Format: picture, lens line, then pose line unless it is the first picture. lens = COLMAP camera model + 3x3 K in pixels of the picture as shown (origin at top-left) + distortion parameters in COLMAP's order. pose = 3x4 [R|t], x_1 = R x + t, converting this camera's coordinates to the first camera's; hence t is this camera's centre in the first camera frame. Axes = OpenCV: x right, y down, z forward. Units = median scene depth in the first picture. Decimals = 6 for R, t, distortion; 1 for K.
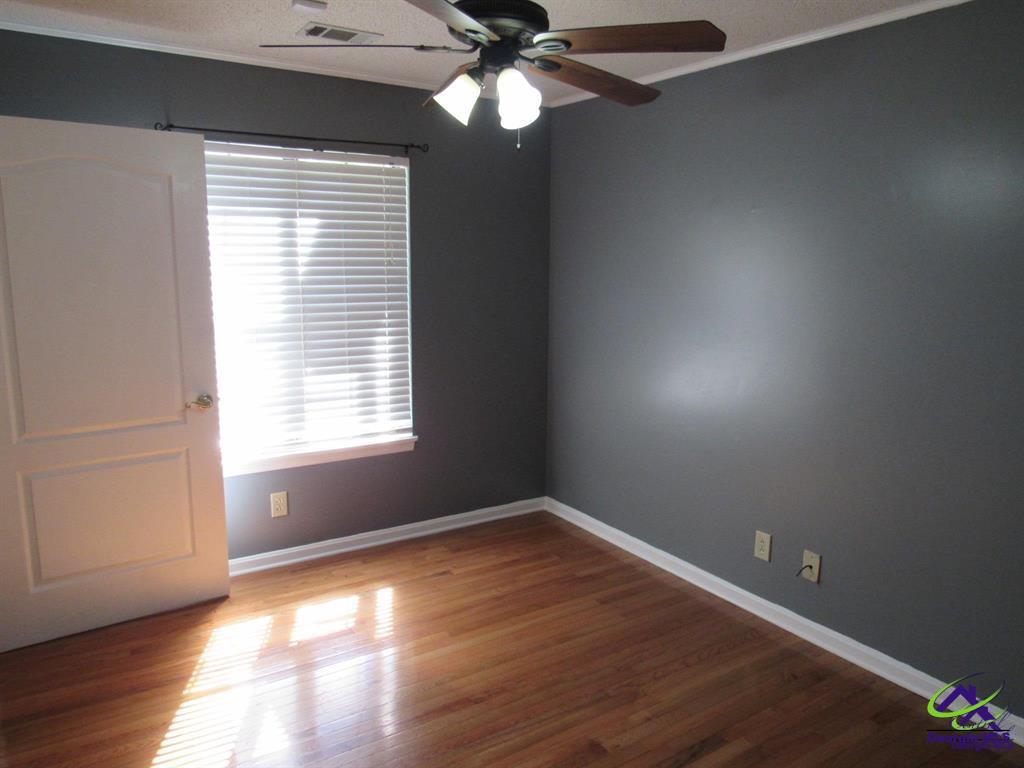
lens RADIAL K [[732.4, 0, 506.1], [0, 732.4, 387.0], [0, 0, 1]] dist [-0.018138, -0.015275]
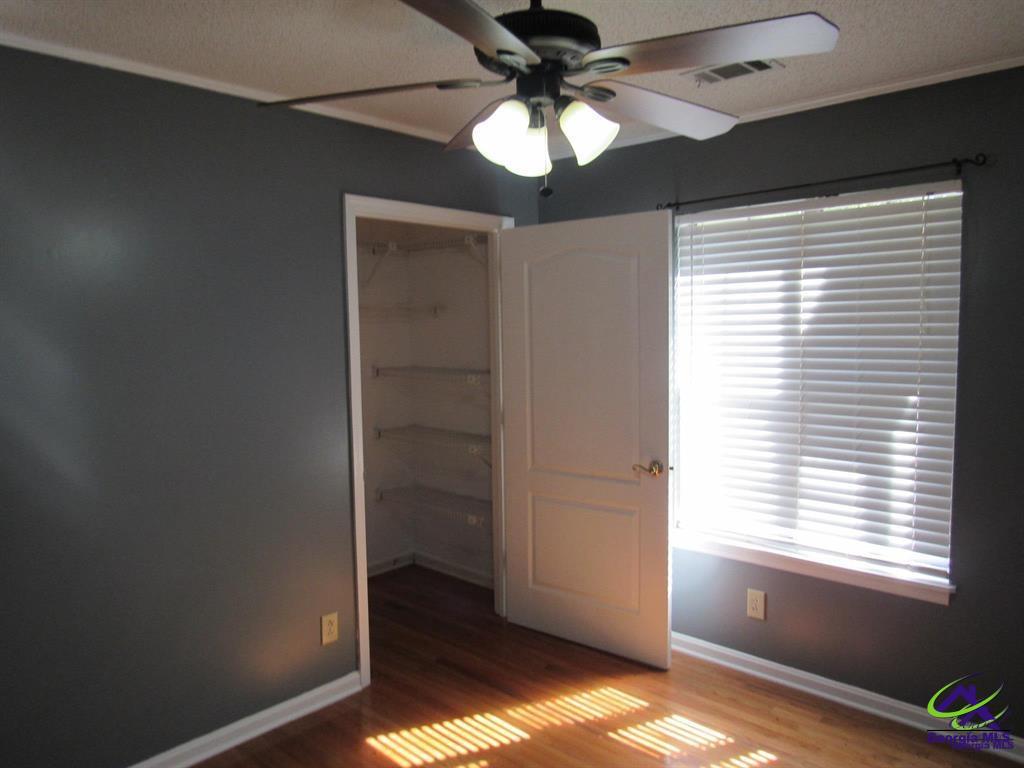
lens RADIAL K [[732.4, 0, 507.5], [0, 732.4, 380.0], [0, 0, 1]] dist [-0.018138, -0.015275]
pose [[0.241180, 0.061143, -0.968552, 0.447351], [-0.145548, 0.989004, 0.026191, -0.084613], [0.959504, 0.134654, 0.247427, 0.460311]]
